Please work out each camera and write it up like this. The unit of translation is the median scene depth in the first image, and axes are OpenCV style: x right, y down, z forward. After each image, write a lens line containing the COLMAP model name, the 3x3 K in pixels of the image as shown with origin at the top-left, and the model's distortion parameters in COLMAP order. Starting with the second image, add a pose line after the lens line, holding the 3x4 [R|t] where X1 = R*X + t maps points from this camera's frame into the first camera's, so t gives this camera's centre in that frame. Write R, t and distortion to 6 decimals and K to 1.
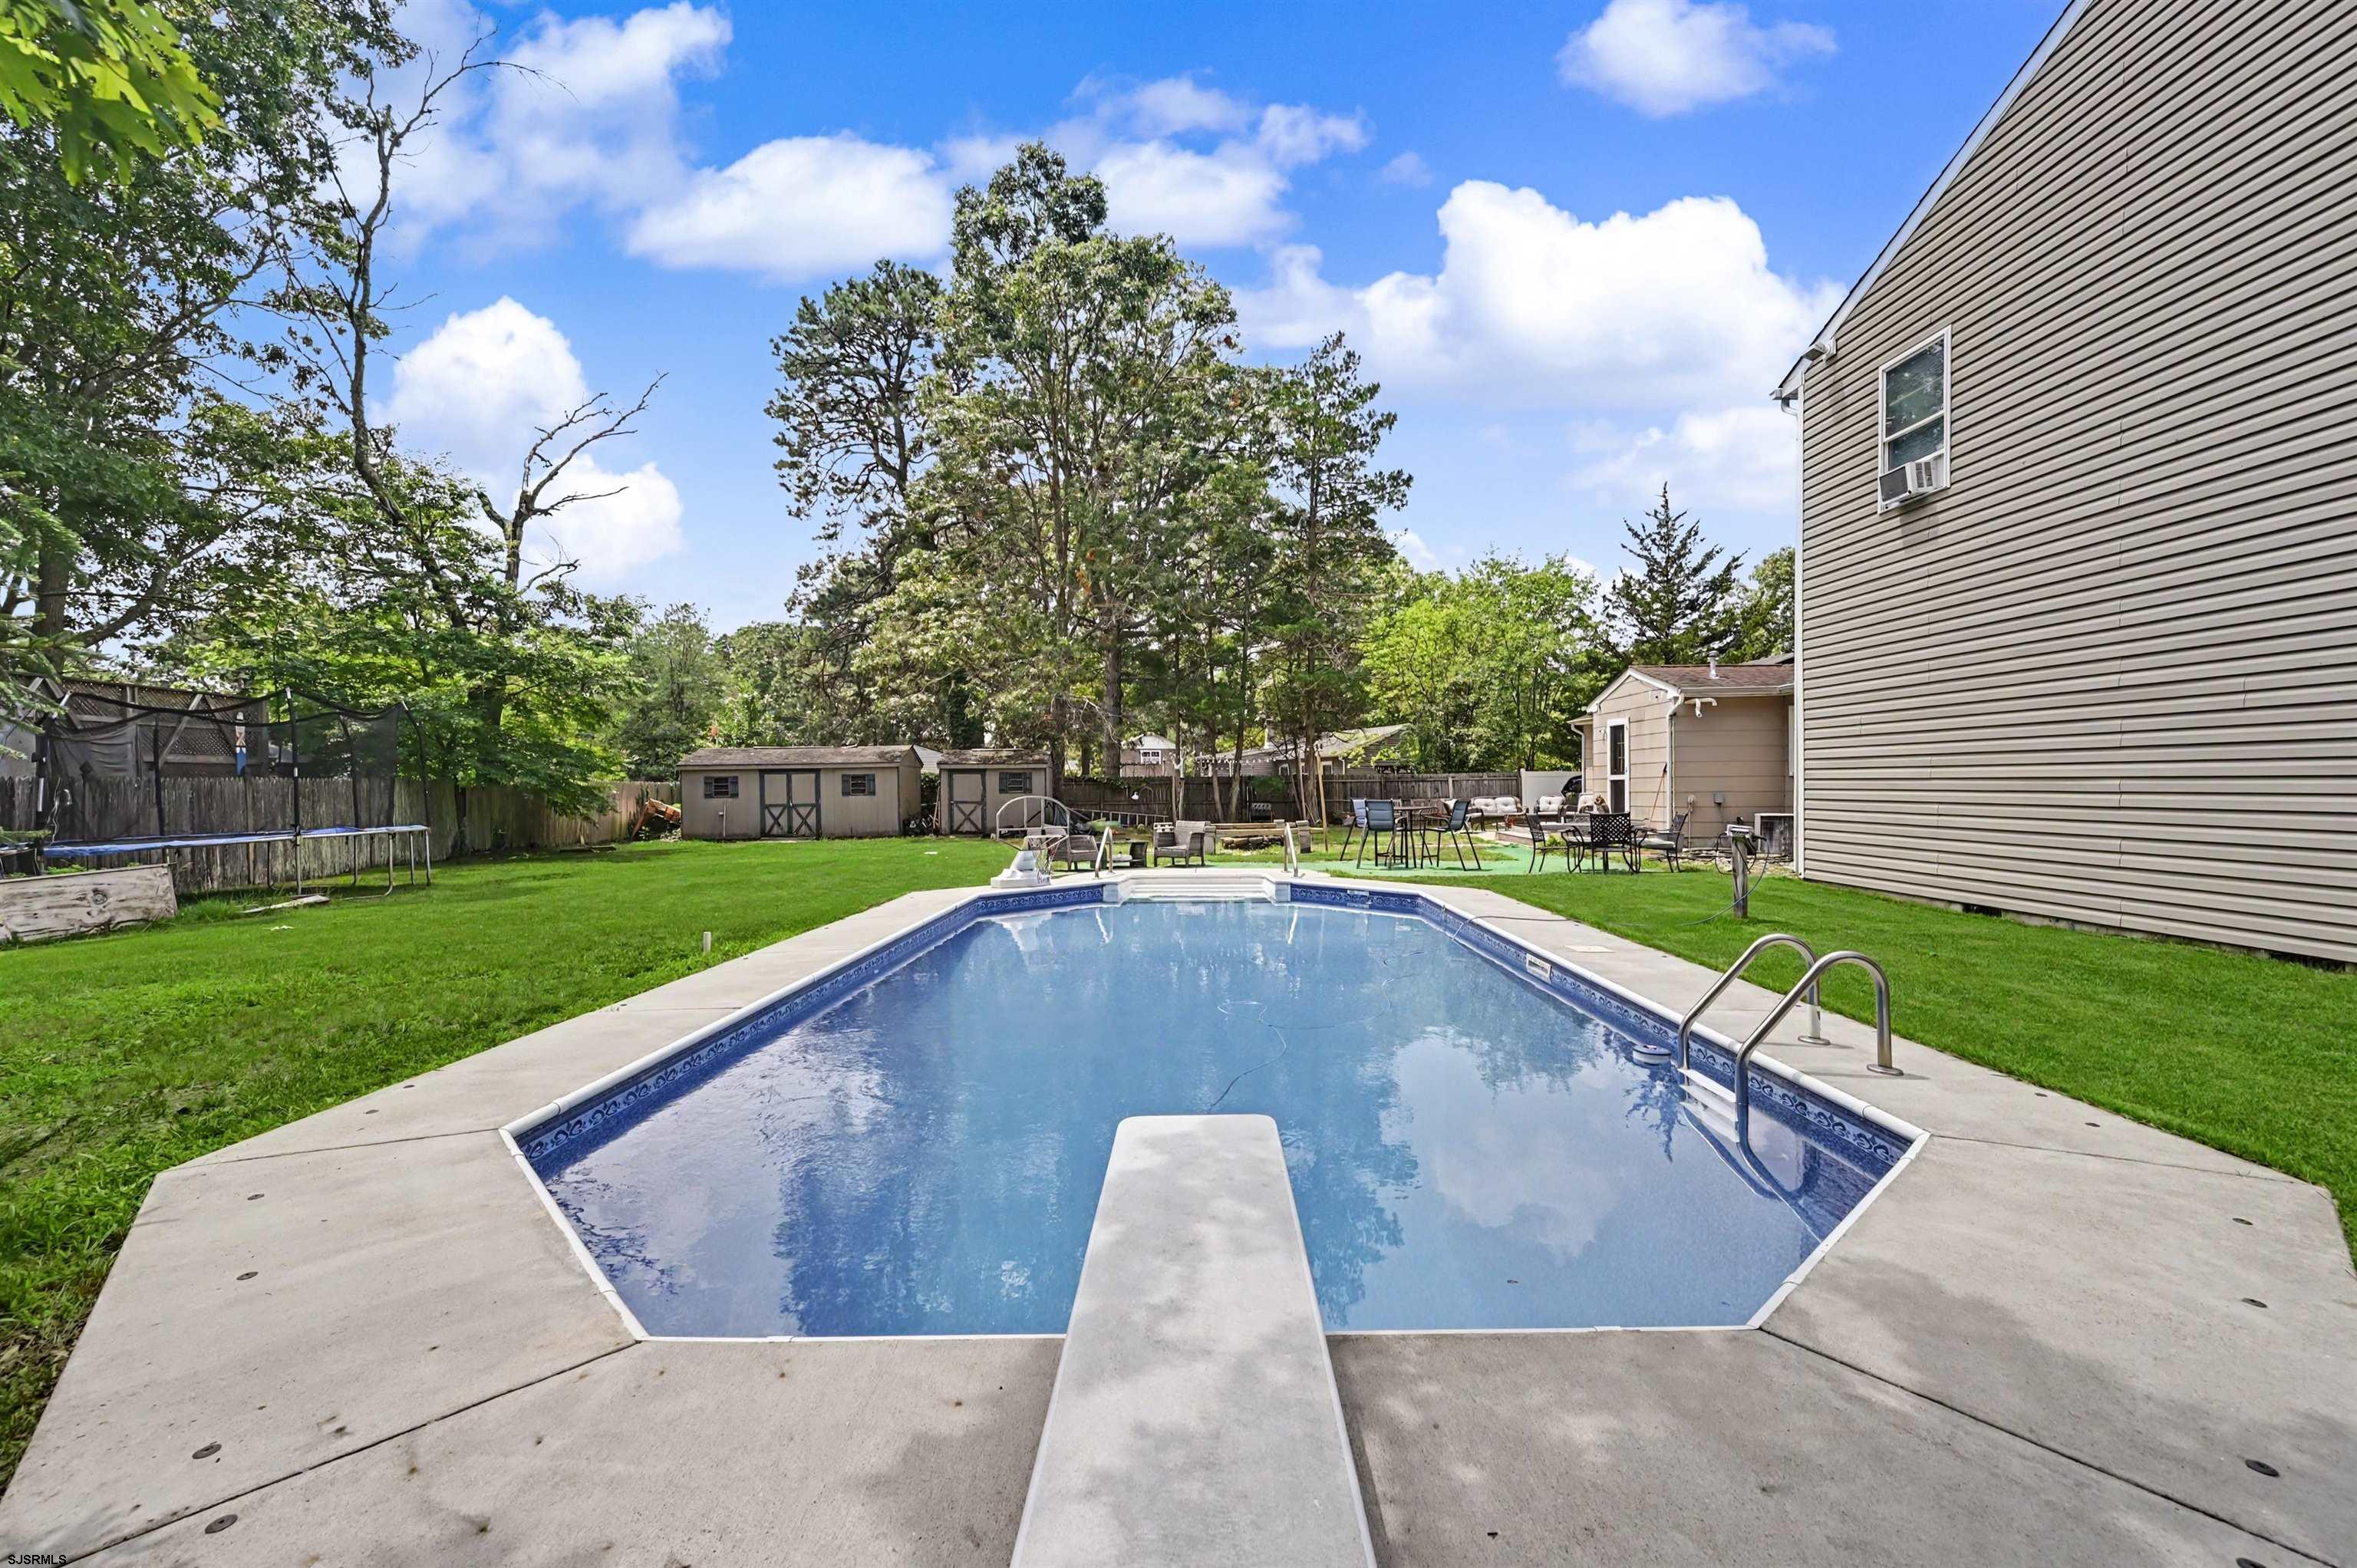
lens RADIAL K [[946.4, 0, 1179.6], [0, 946.4, 781.3], [0, 0, 1]] dist [0.002183, 0.000056]
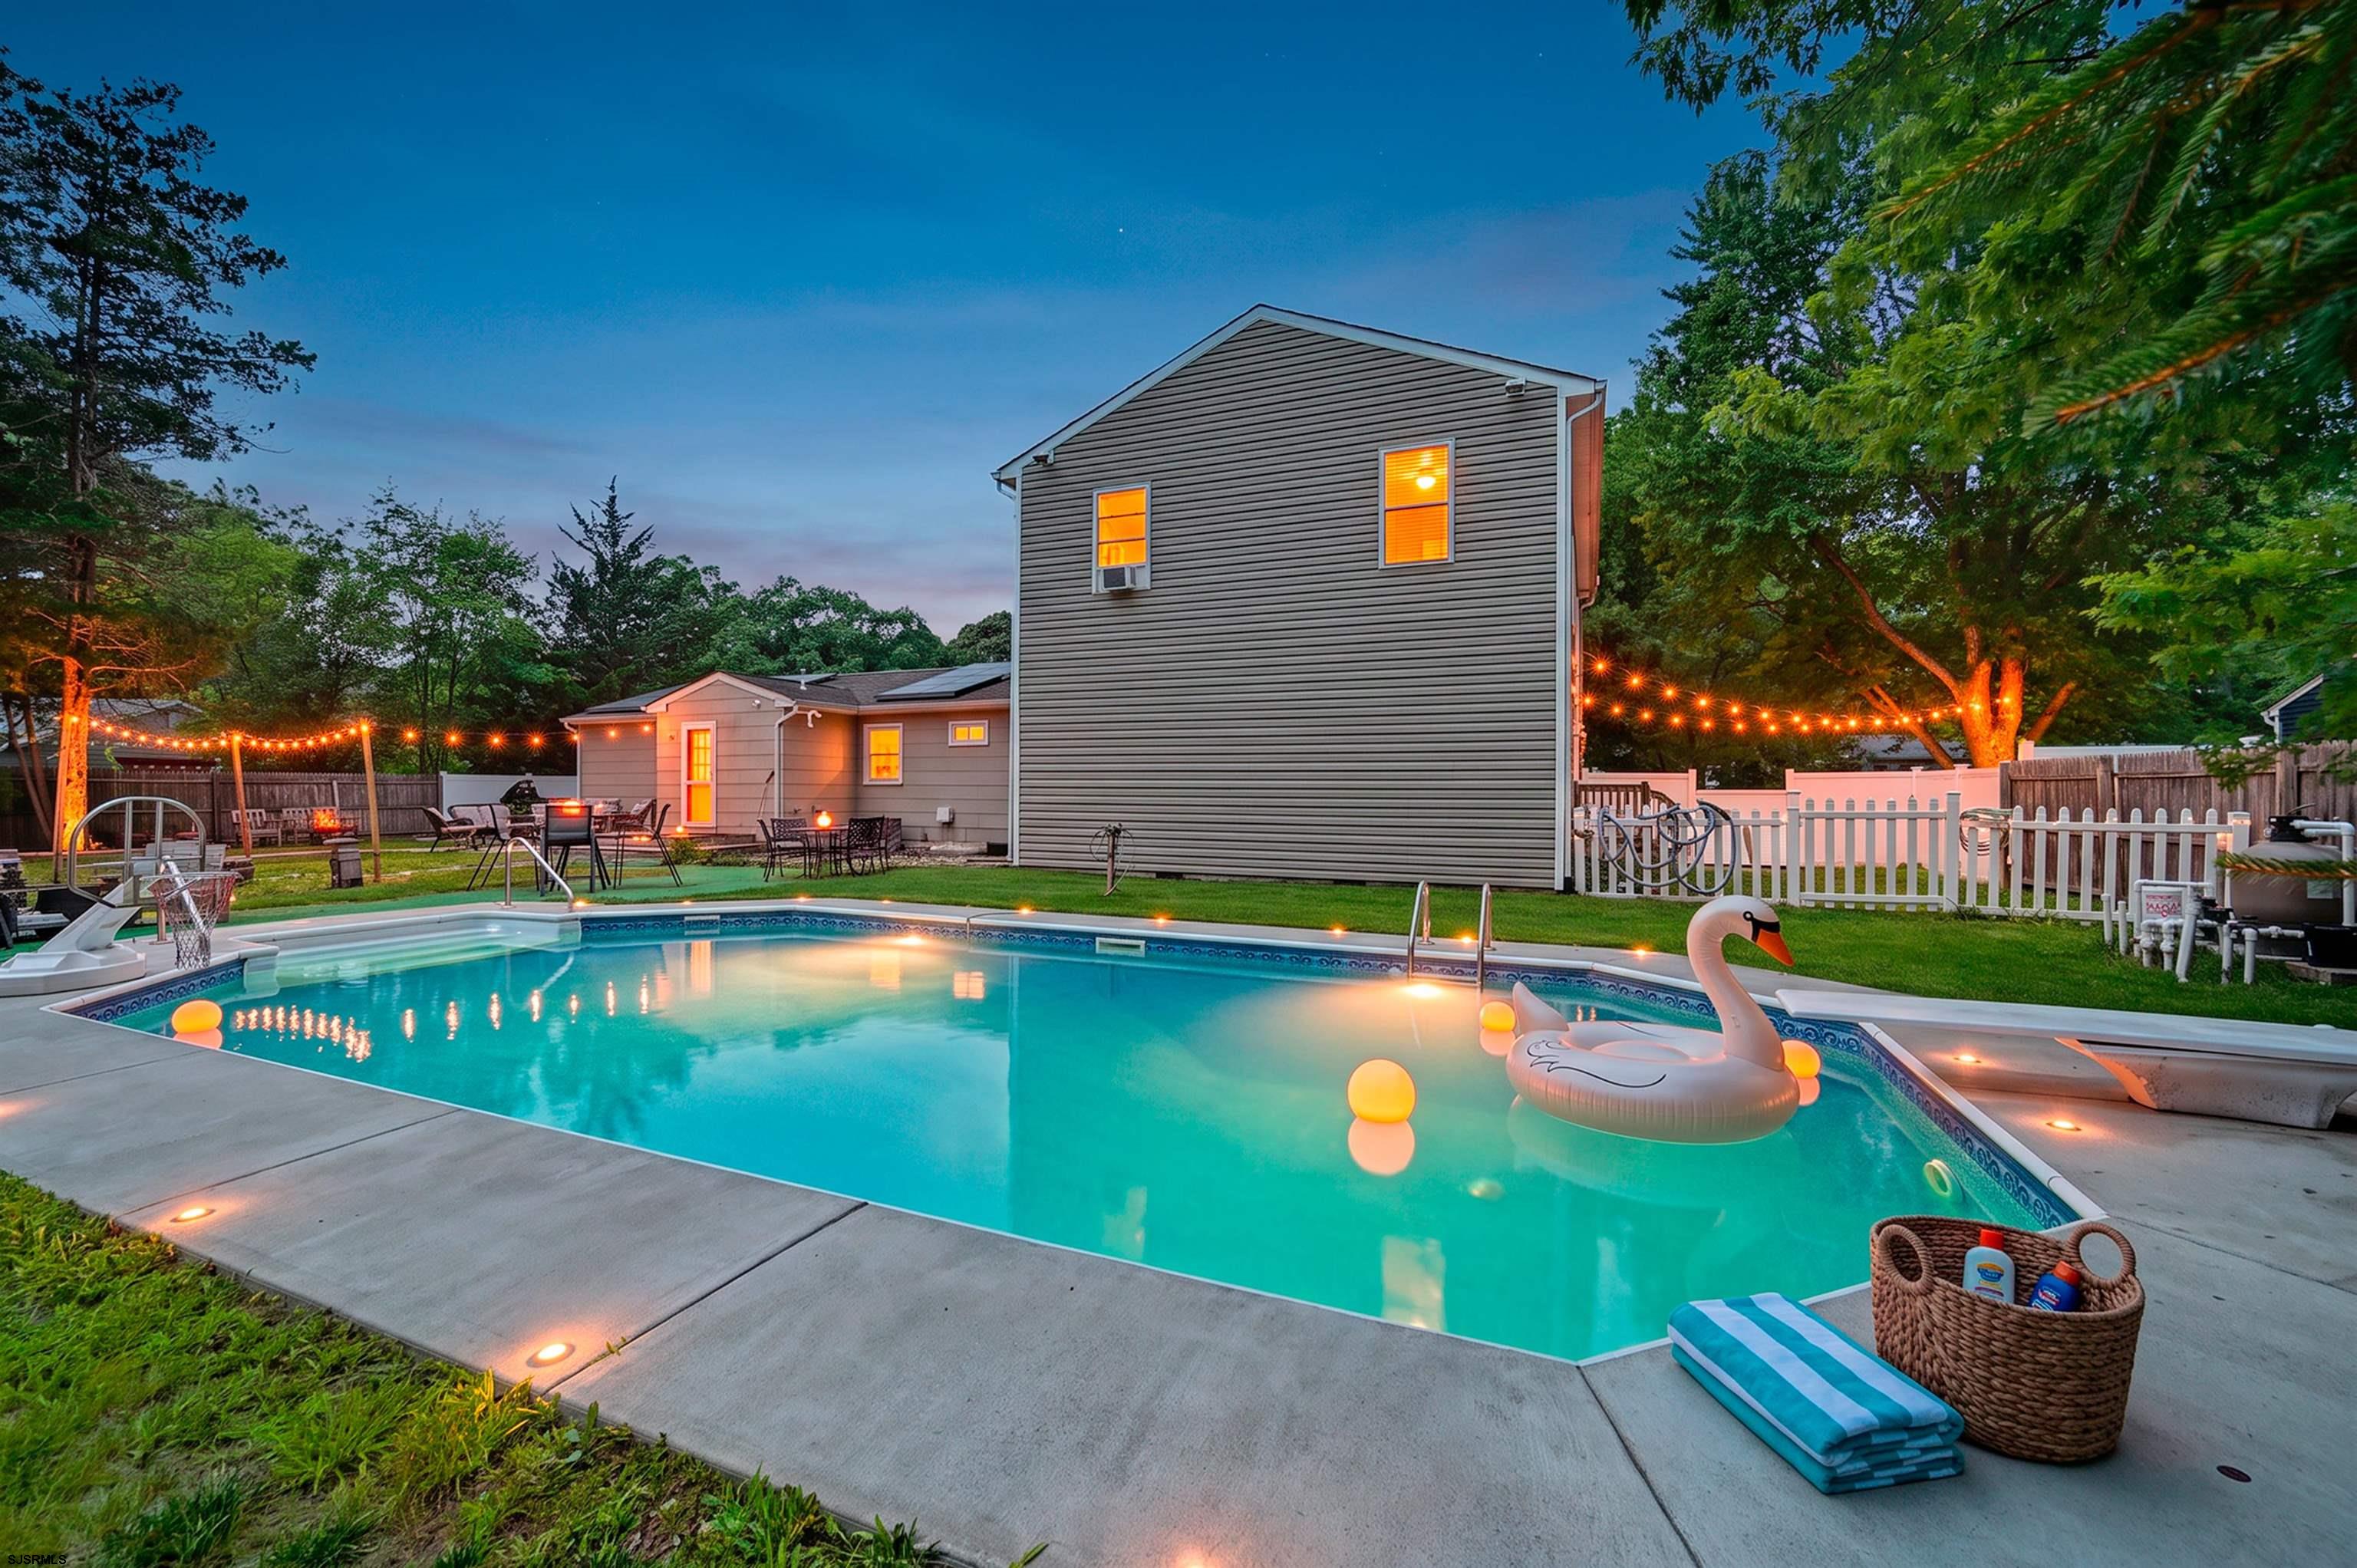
lens RADIAL K [[946.4, 0, 1183.2], [0, 946.4, 791.4], [0, 0, 1]] dist [0.002183, 0.000056]
pose [[0.384637, 0.016587, 0.922919, -0.146494], [-0.013722, 0.999831, -0.012250, 0.005036], [-0.922966, -0.007952, 0.384800, 0.106969]]
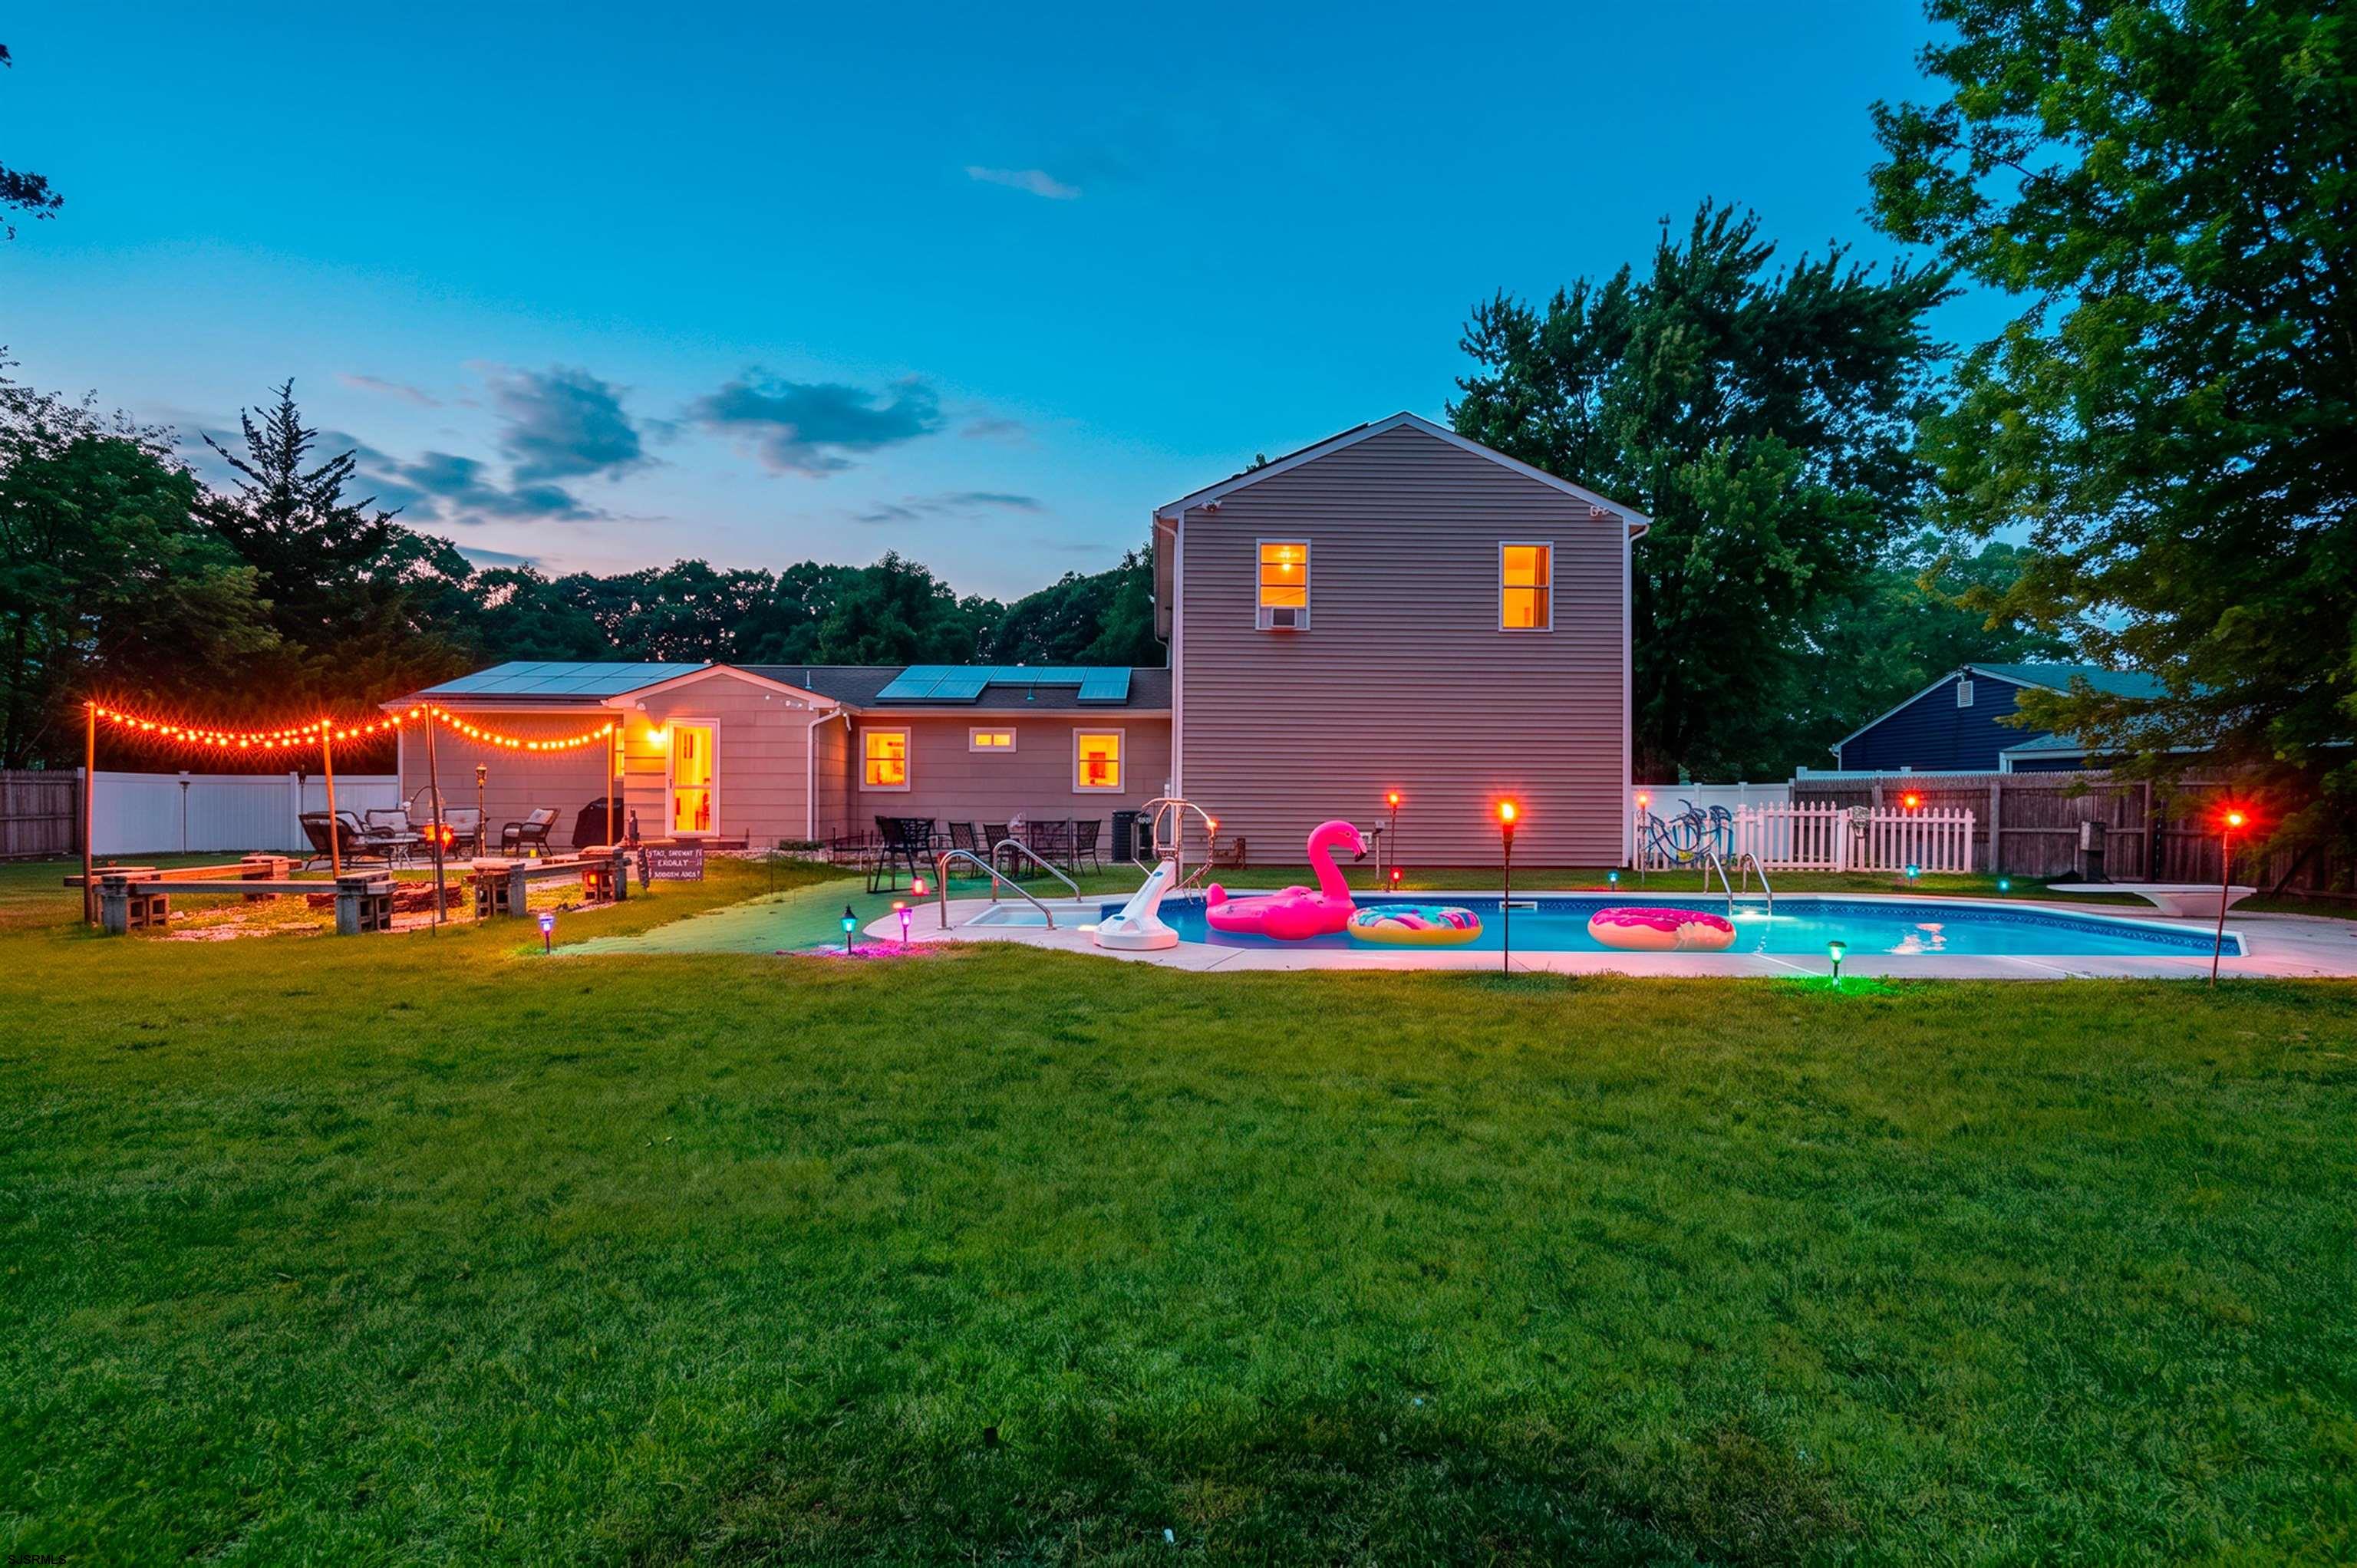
lens RADIAL K [[1060.9, 0, 1176.1], [0, 1060.9, 800.6], [0, 0, 1]] dist [0.002871, -0.000085]
pose [[-0.028789, 0.013825, 0.999490, -0.320211], [-0.010891, 0.999841, -0.014144, 0.009671], [-0.999526, -0.011293, -0.028633, 0.361874]]
